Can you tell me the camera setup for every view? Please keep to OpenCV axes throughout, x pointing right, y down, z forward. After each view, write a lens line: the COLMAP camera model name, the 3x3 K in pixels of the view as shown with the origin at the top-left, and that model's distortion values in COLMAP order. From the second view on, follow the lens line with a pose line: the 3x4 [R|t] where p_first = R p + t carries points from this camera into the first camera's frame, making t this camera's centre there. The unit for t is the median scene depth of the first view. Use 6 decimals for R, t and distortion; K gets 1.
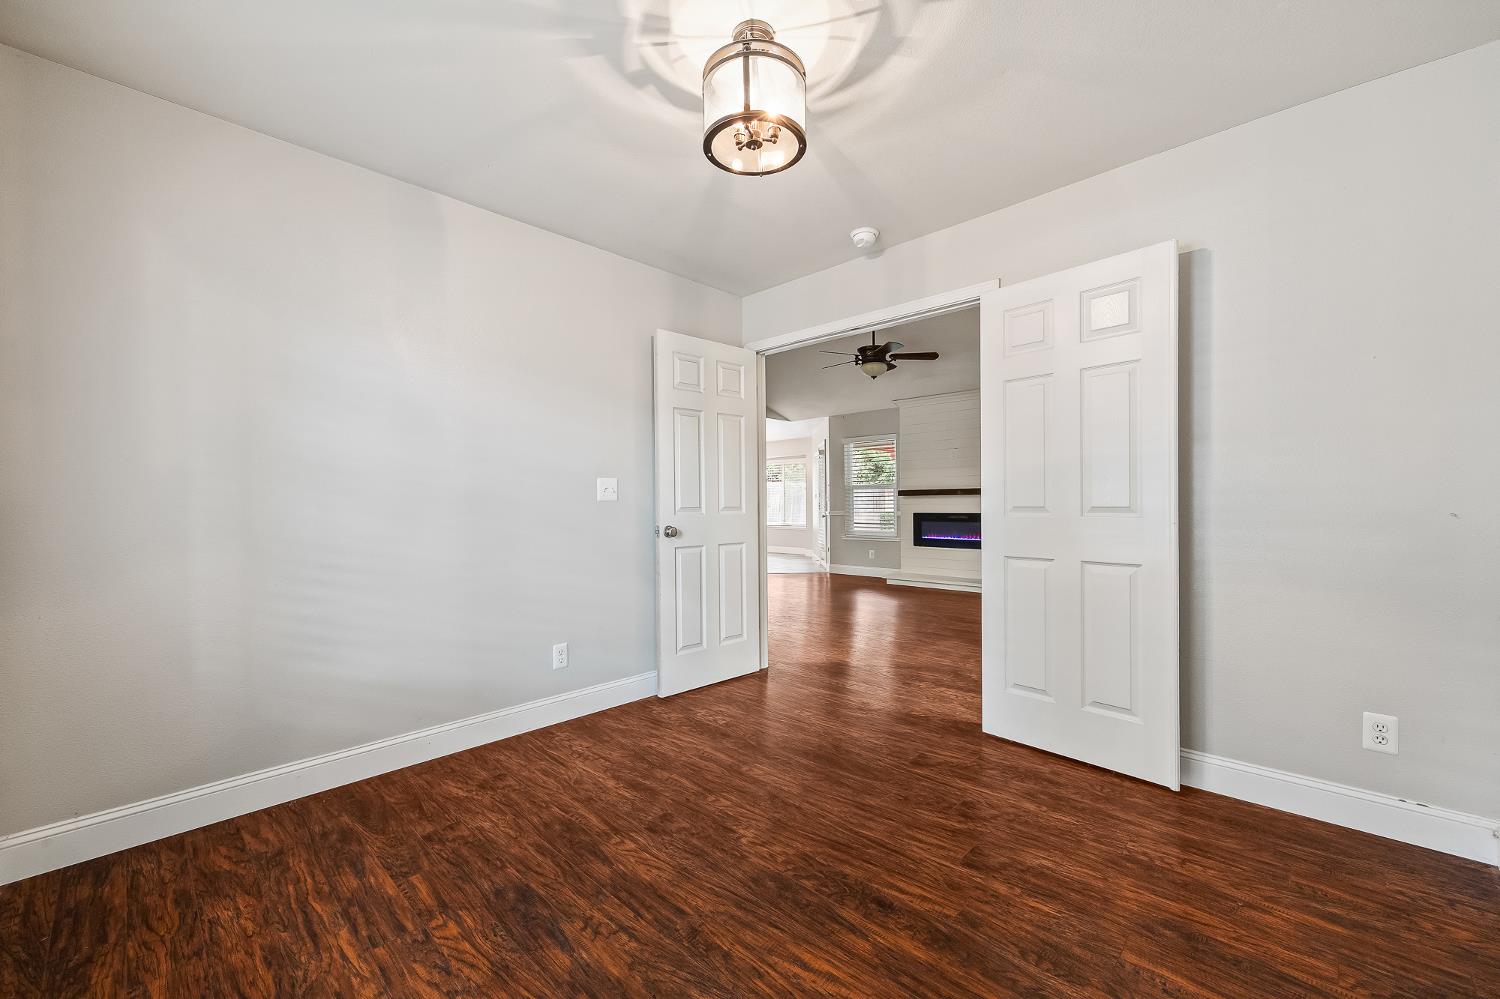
lens RADIAL K [[633.2, 0, 750.3], [0, 633.2, 505.1], [0, 0, 1]] dist [0.003358, -0.000123]
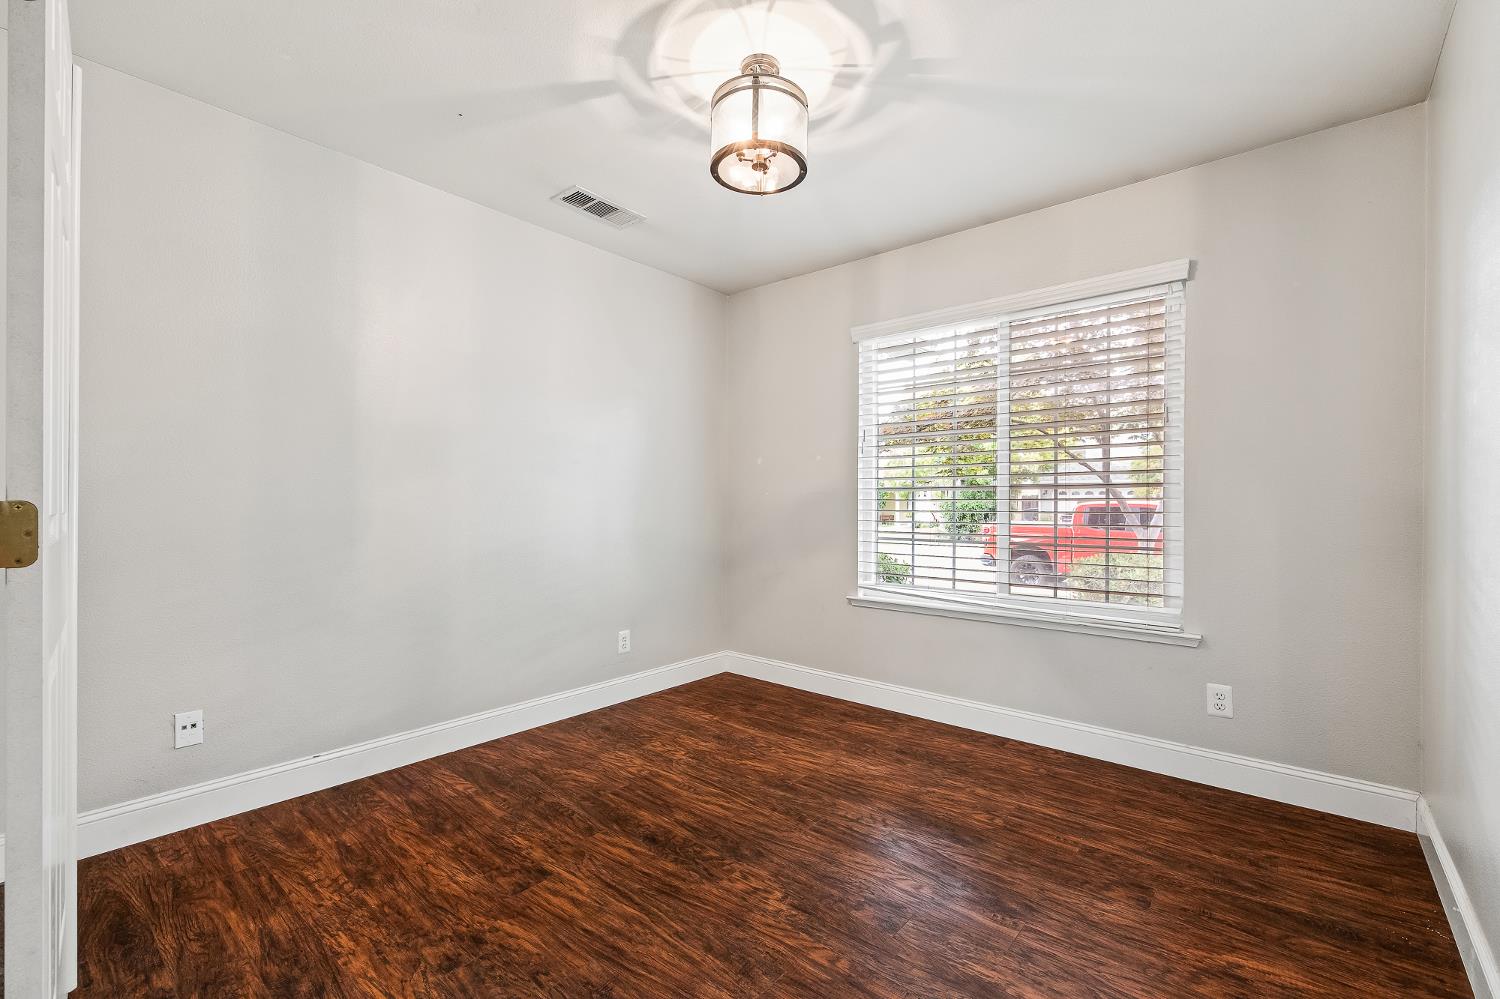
lens RADIAL K [[659.0, 0, 787.5], [0, 659.0, 493.9], [0, 0, 1]] dist [-0.022008, -0.000280]
pose [[-0.993616, 0.001967, -0.112802, 0.083462], [0.003569, 0.999896, -0.014002, -0.006097], [0.112763, -0.014316, -0.993519, 2.050428]]
